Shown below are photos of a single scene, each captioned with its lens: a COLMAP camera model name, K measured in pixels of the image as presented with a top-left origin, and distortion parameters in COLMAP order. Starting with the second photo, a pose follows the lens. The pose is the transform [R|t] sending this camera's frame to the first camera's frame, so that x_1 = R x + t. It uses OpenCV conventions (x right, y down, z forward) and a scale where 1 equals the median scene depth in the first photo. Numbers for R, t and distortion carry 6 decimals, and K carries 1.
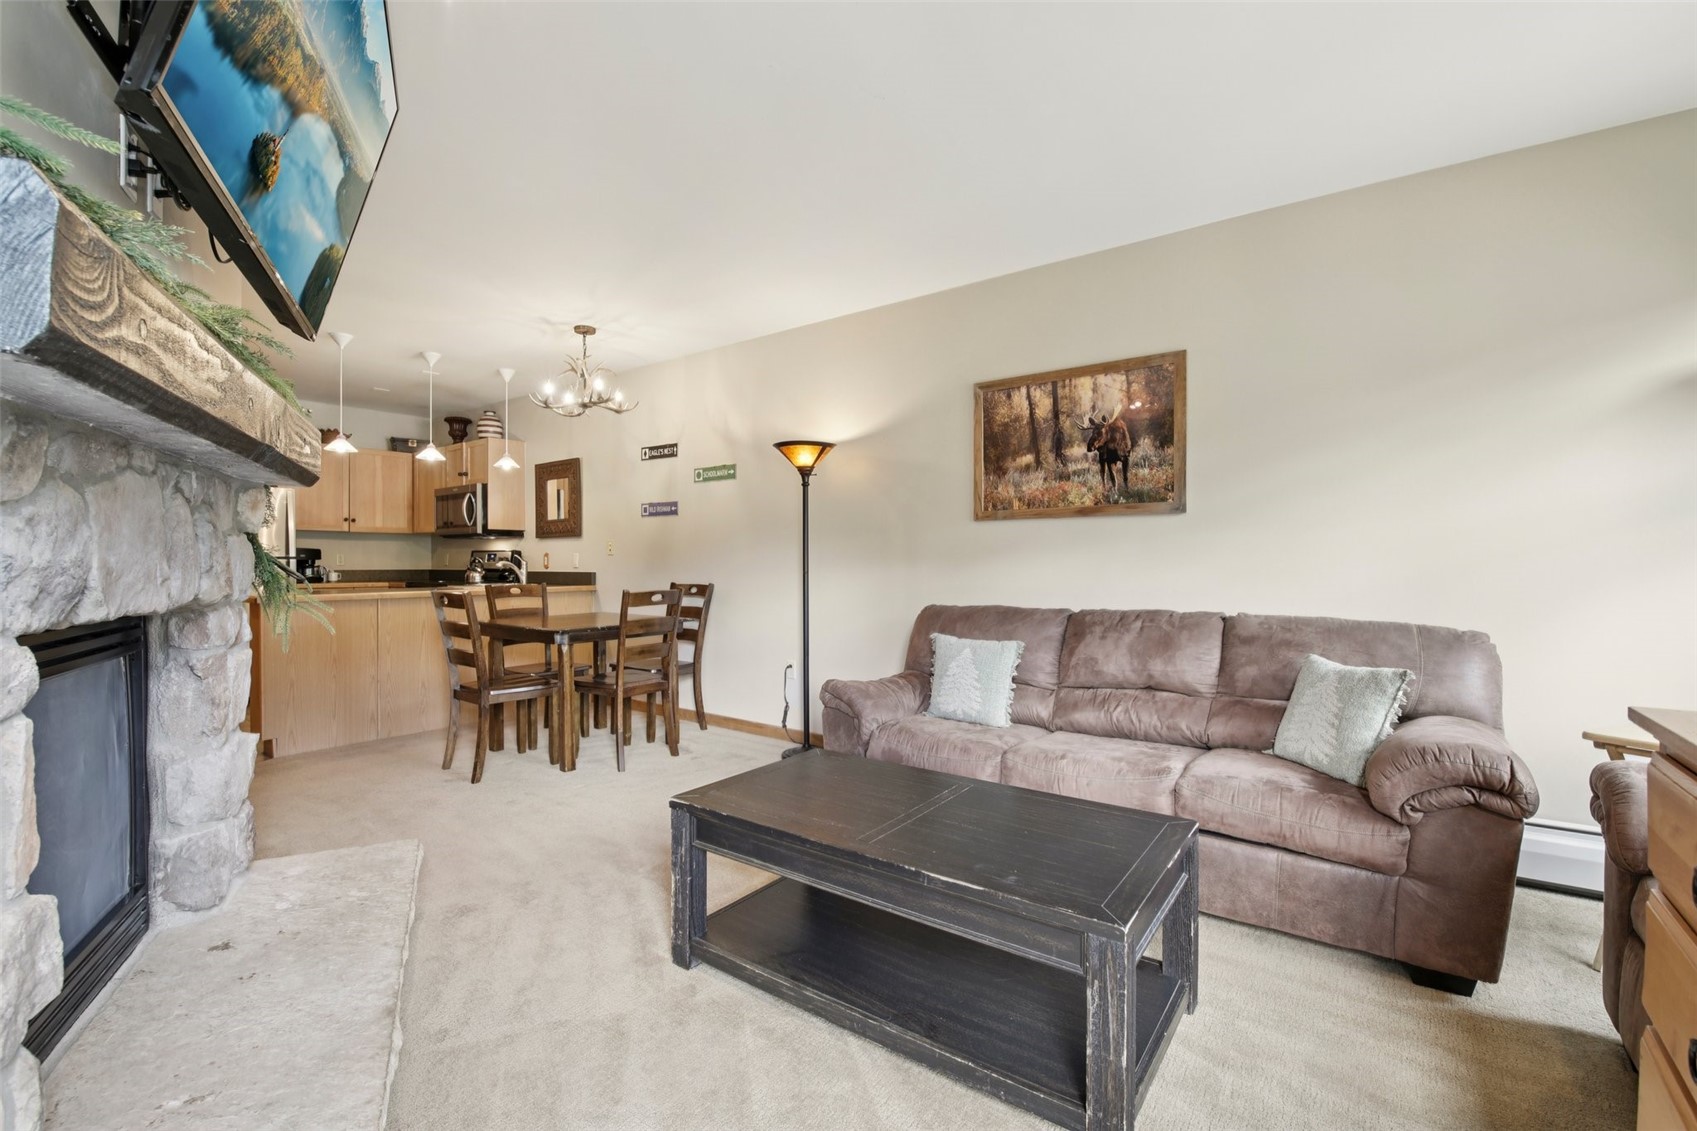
lens RADIAL K [[738.5, 0, 840.7], [0, 738.5, 560.4], [0, 0, 1]] dist [0.000603, -0.008155]
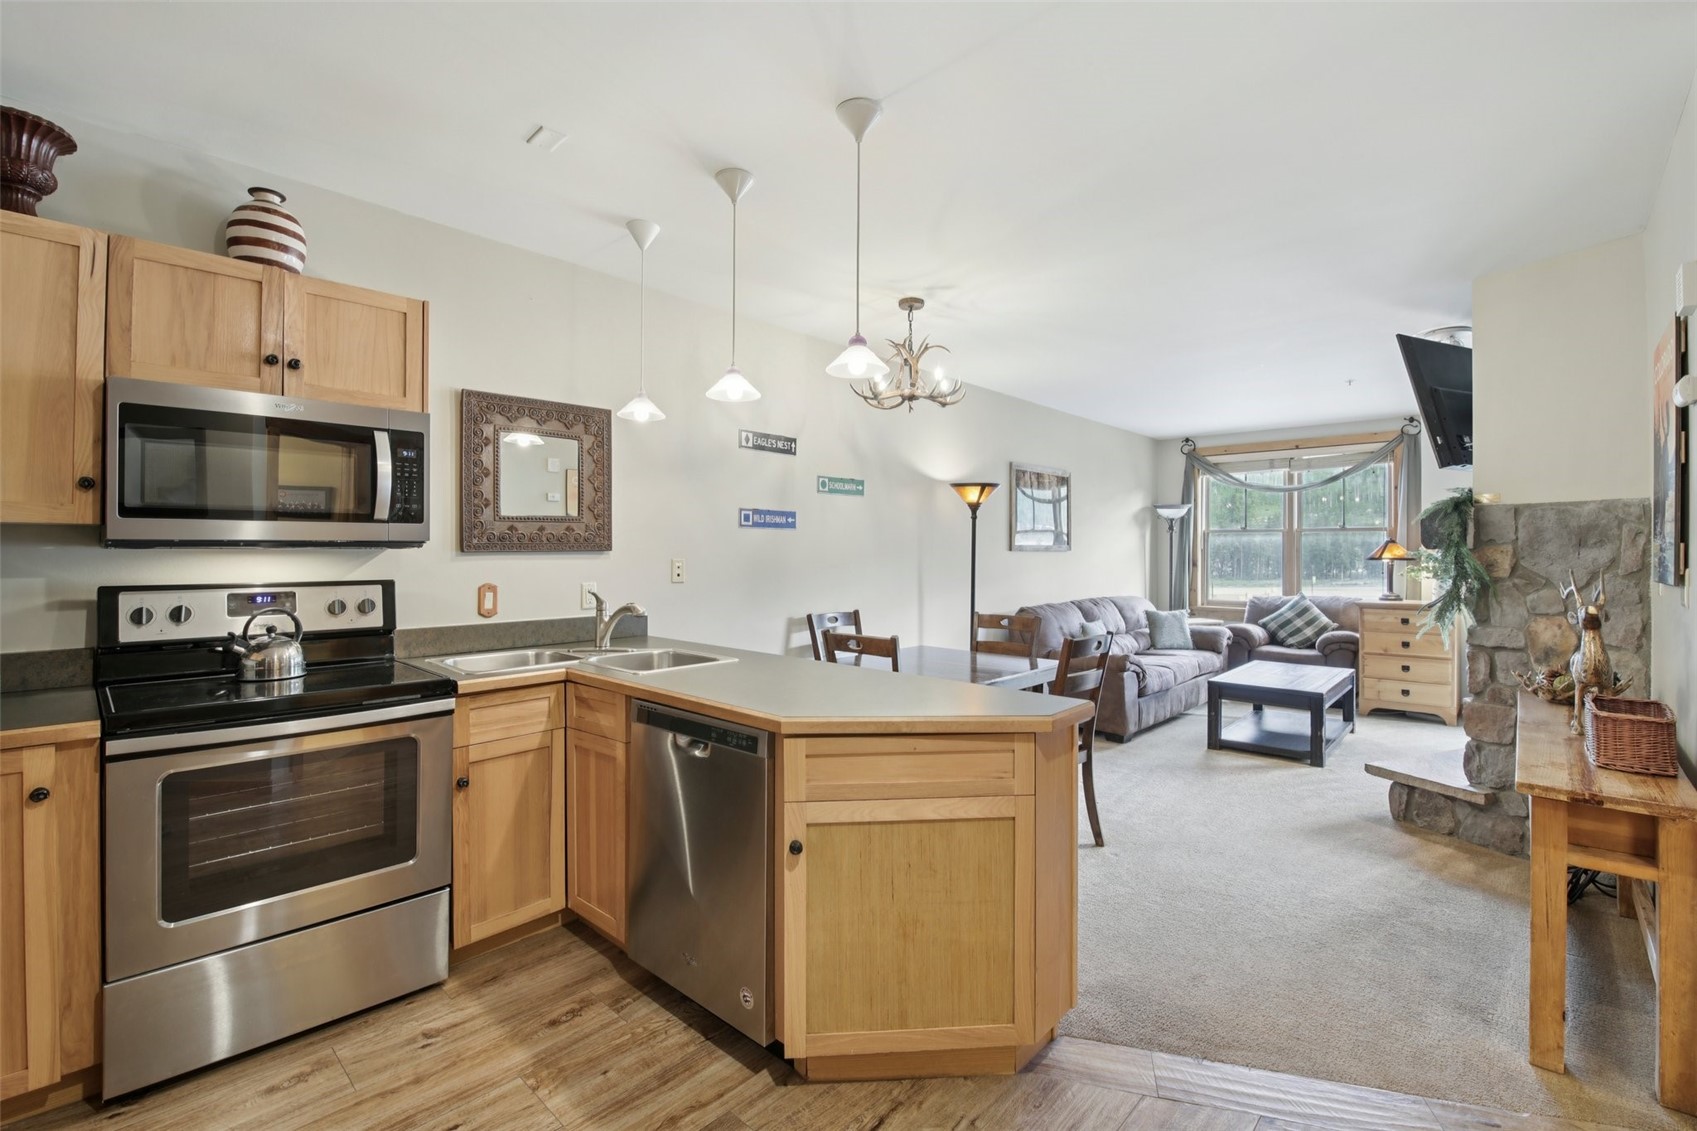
lens RADIAL K [[748.7, 0, 848.5], [0, 748.7, 565.5], [0, 0, 1]] dist [0.000364, -0.008366]
pose [[0.078411, -0.020061, 0.996719, -0.876168], [-0.002425, 0.999791, 0.020314, -0.032472], [-0.996918, -0.004010, 0.078345, 0.749993]]
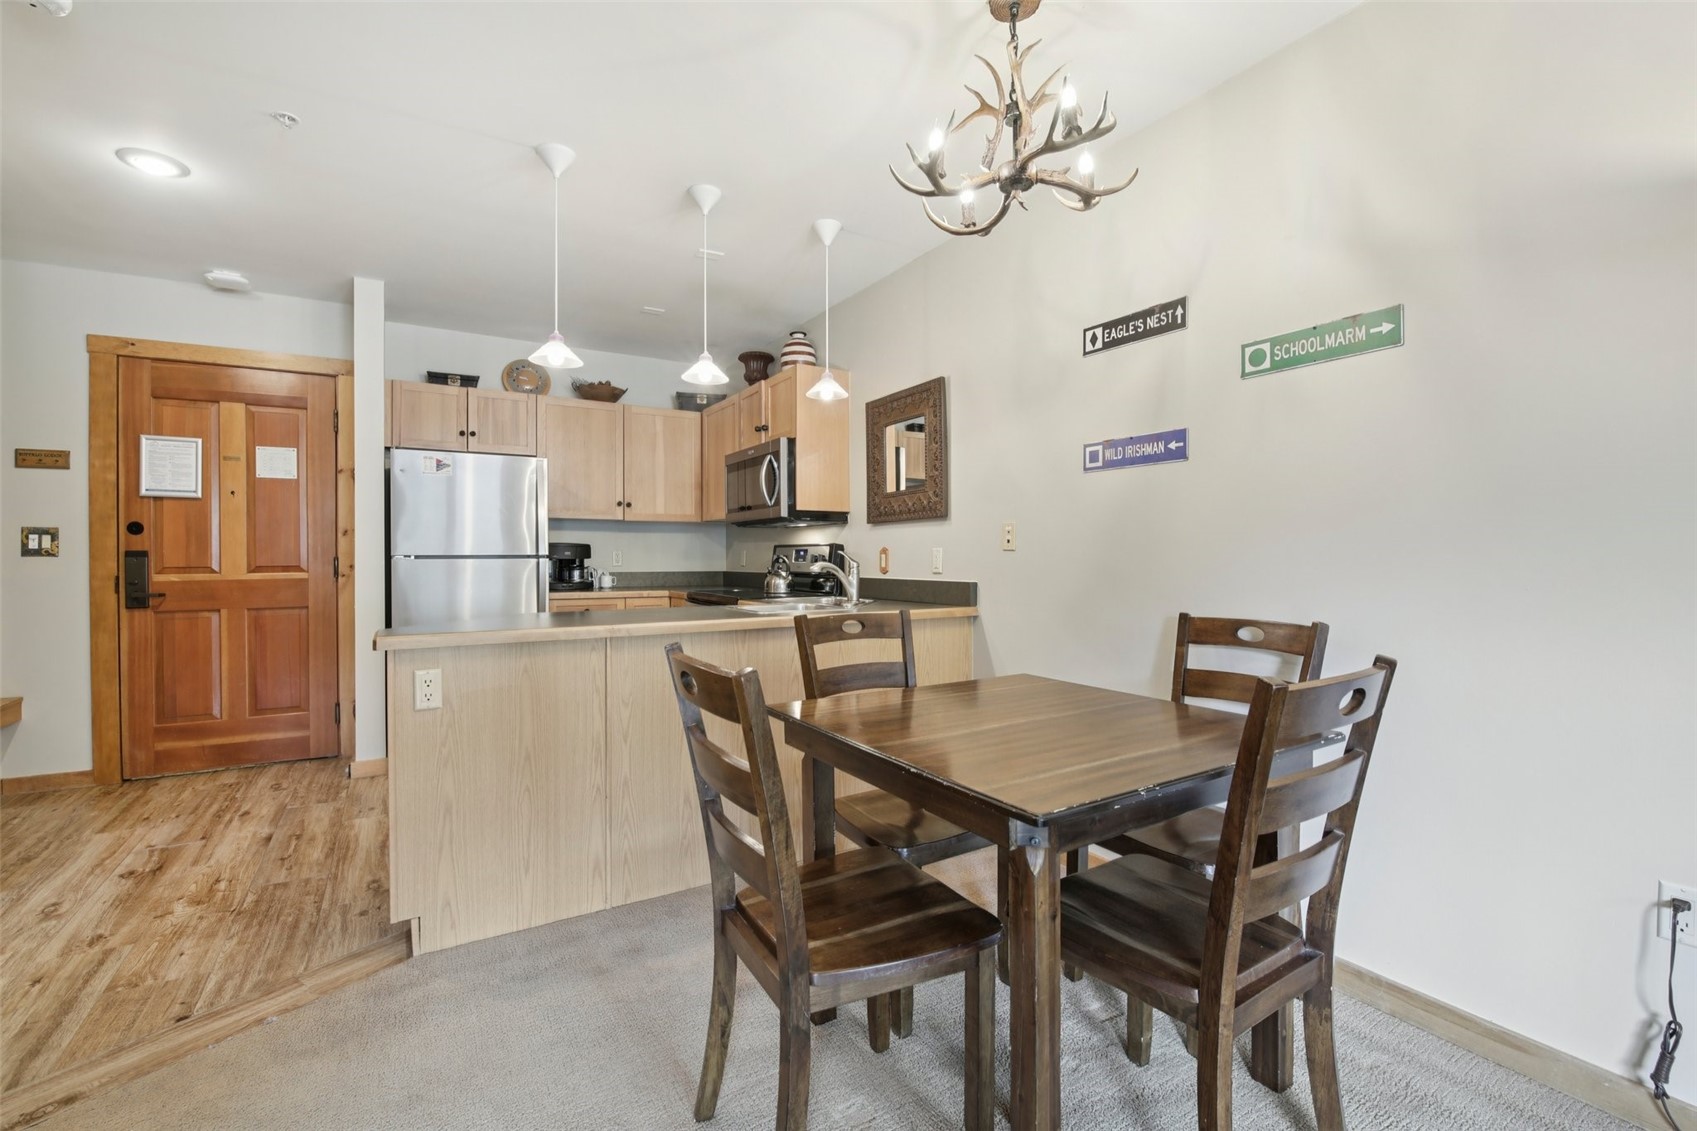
lens RADIAL K [[738.5, 0, 840.7], [0, 738.5, 560.4], [0, 0, 1]] dist [0.000603, -0.008155]
pose [[0.928776, 0.000446, -0.370641, -0.212748], [0.001117, 0.999991, 0.004003, -0.002140], [0.370640, -0.004132, 0.928768, 0.435945]]
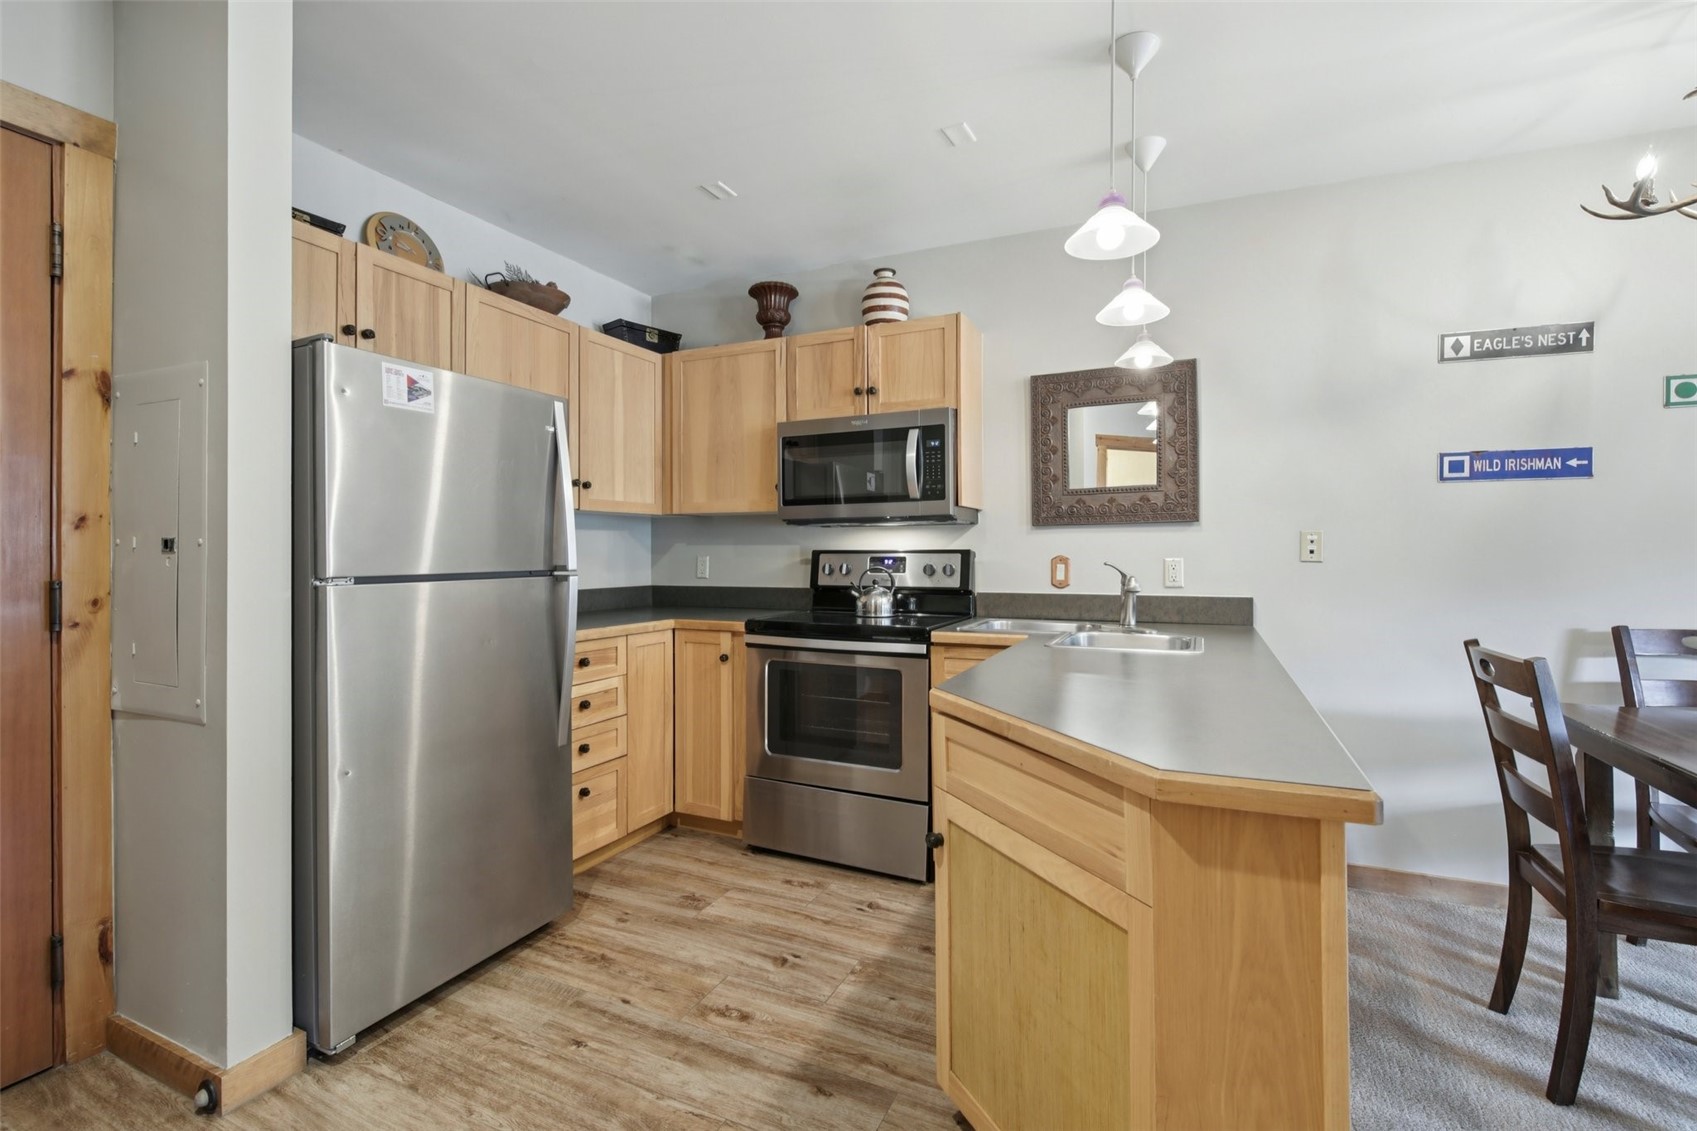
lens RADIAL K [[766.8, 0, 831.3], [0, 766.8, 556.9], [0, 0, 1]] dist [-0.010869, -0.000179]
pose [[0.974251, -0.005215, 0.225406, -0.678179], [0.003875, 0.999972, 0.006390, -0.013436], [-0.225433, -0.005352, 0.974244, 0.548363]]
